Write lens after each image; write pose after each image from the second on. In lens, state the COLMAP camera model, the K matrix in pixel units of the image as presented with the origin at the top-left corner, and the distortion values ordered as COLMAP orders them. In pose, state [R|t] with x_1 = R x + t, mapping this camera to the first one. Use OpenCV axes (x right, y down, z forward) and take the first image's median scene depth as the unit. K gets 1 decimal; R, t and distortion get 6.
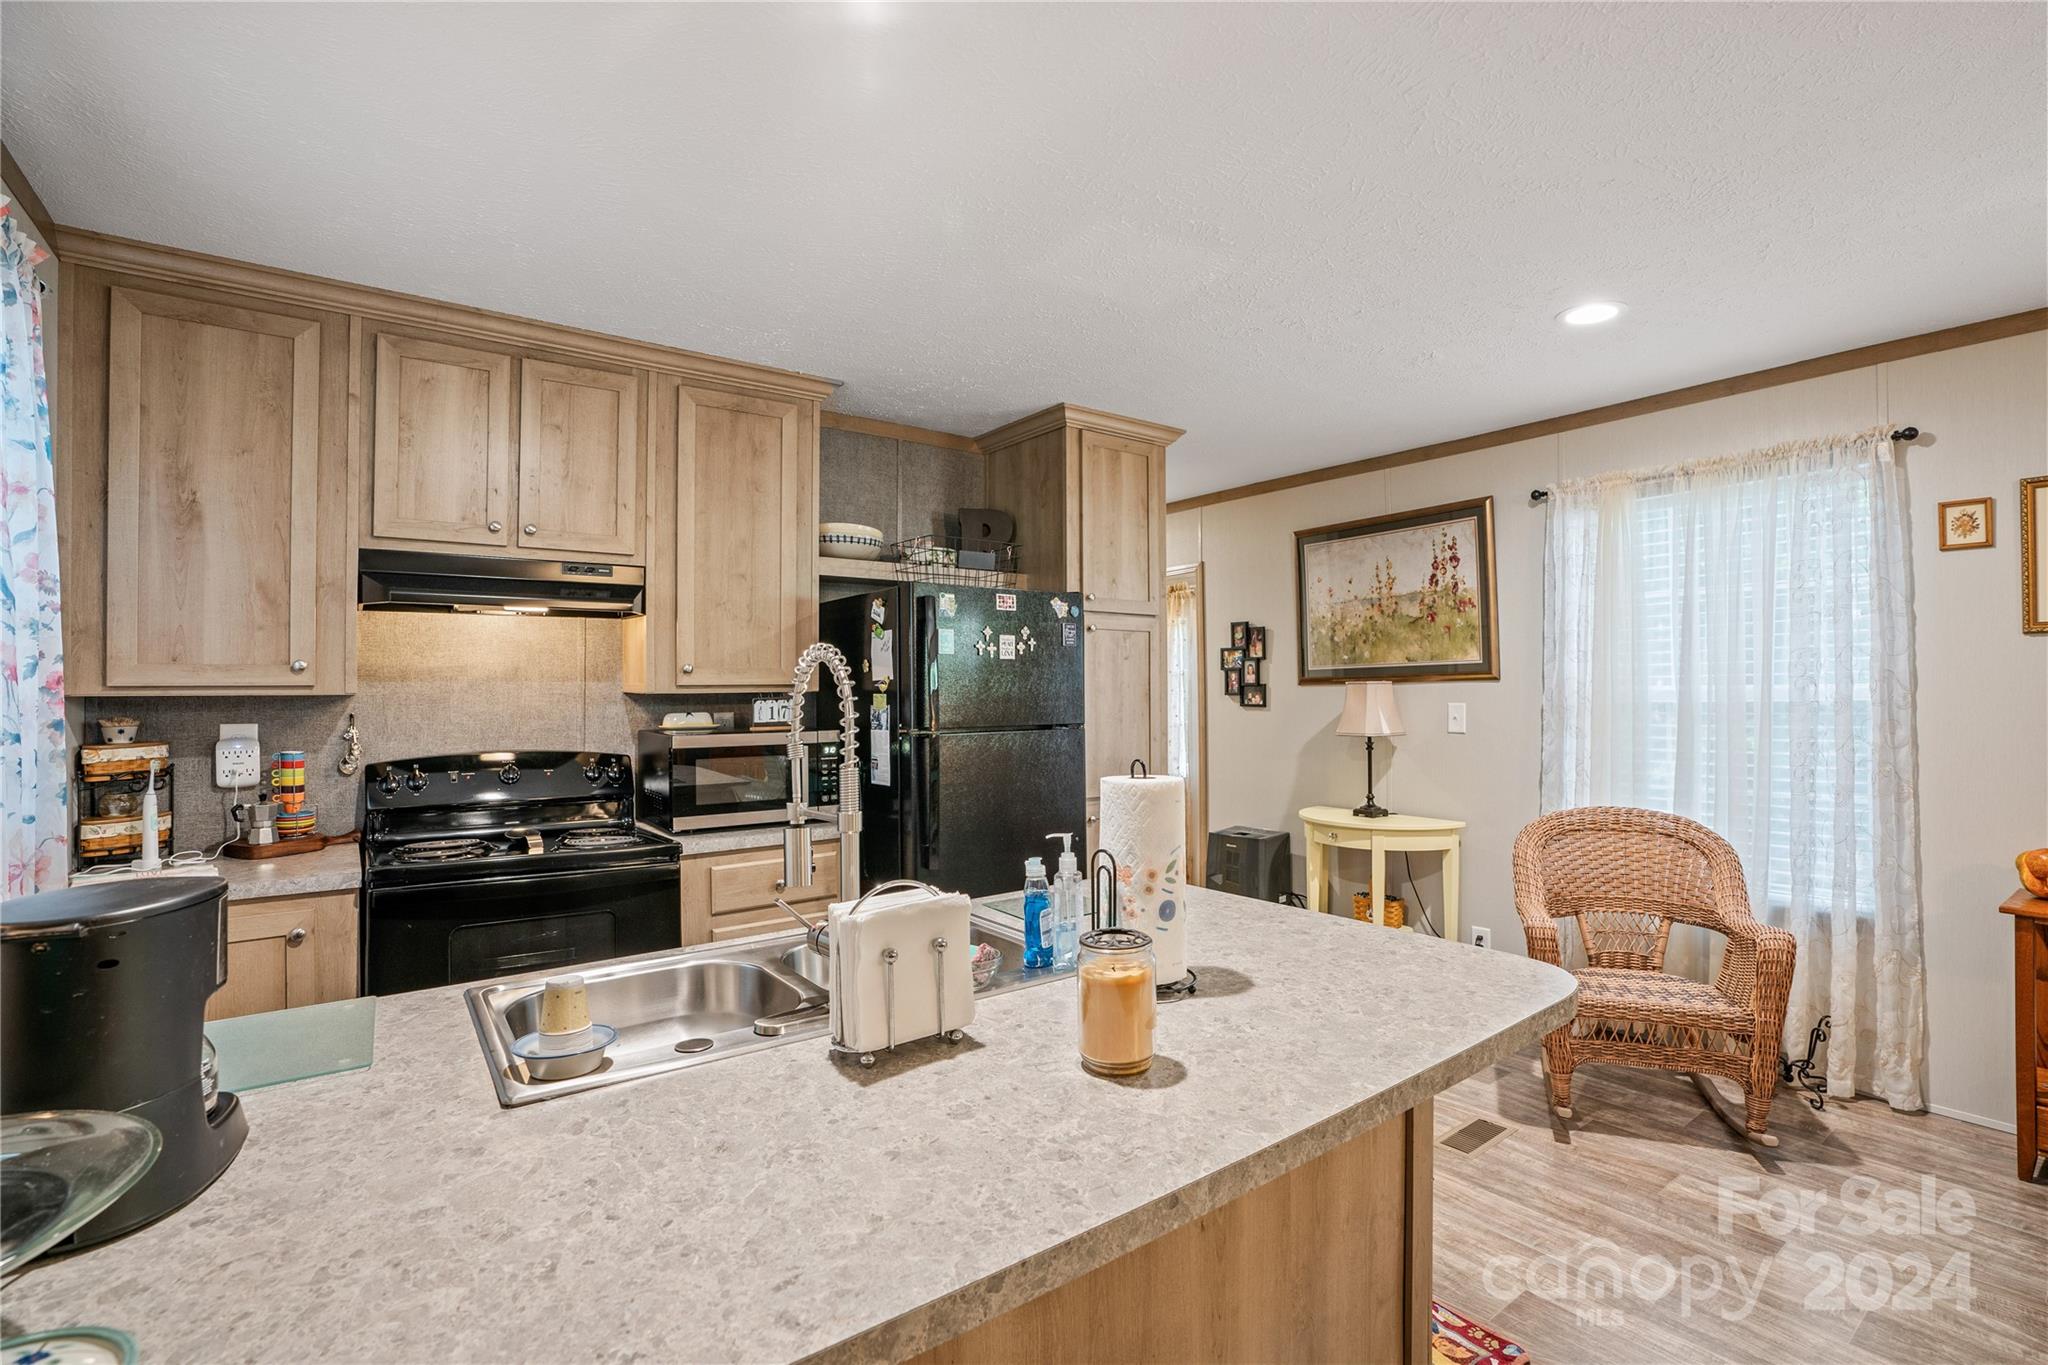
lens RADIAL K [[968.5, 0, 1066.9], [0, 968.5, 675.9], [0, 0, 1]] dist [-0.063308, 0.025917]
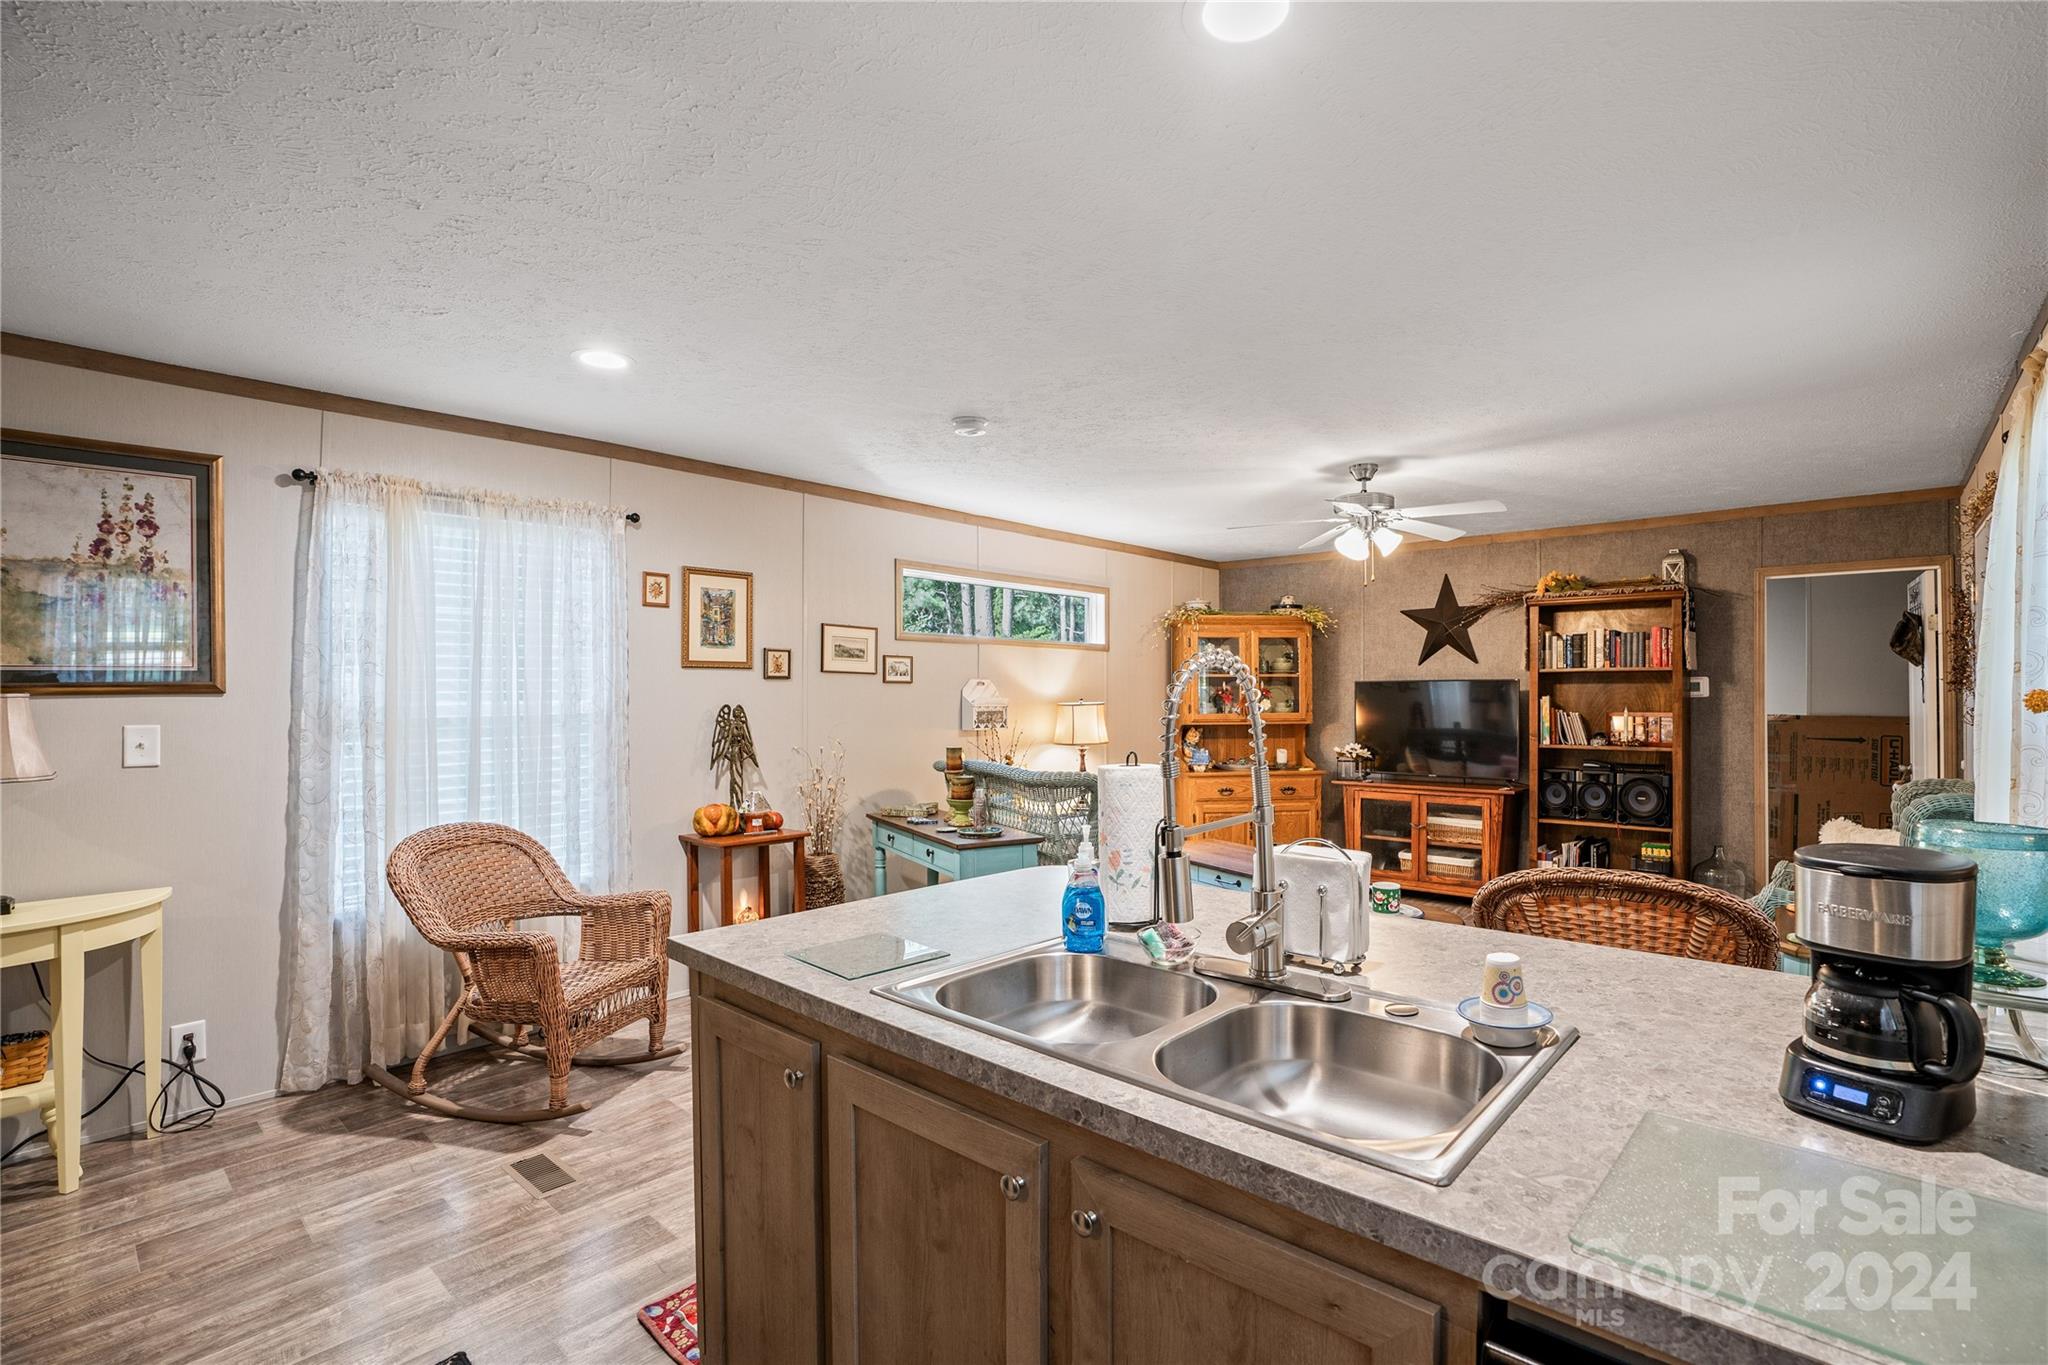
lens RADIAL K [[924.1, 0, 1091.6], [0, 924.1, 696.2], [0, 0, 1]] dist [-0.079461, 0.031613]
pose [[-0.200741, 0.008953, 0.979603, -0.516523], [-0.007246, 0.999917, -0.010623, 0.011241], [-0.979618, -0.009230, -0.200659, 0.592924]]
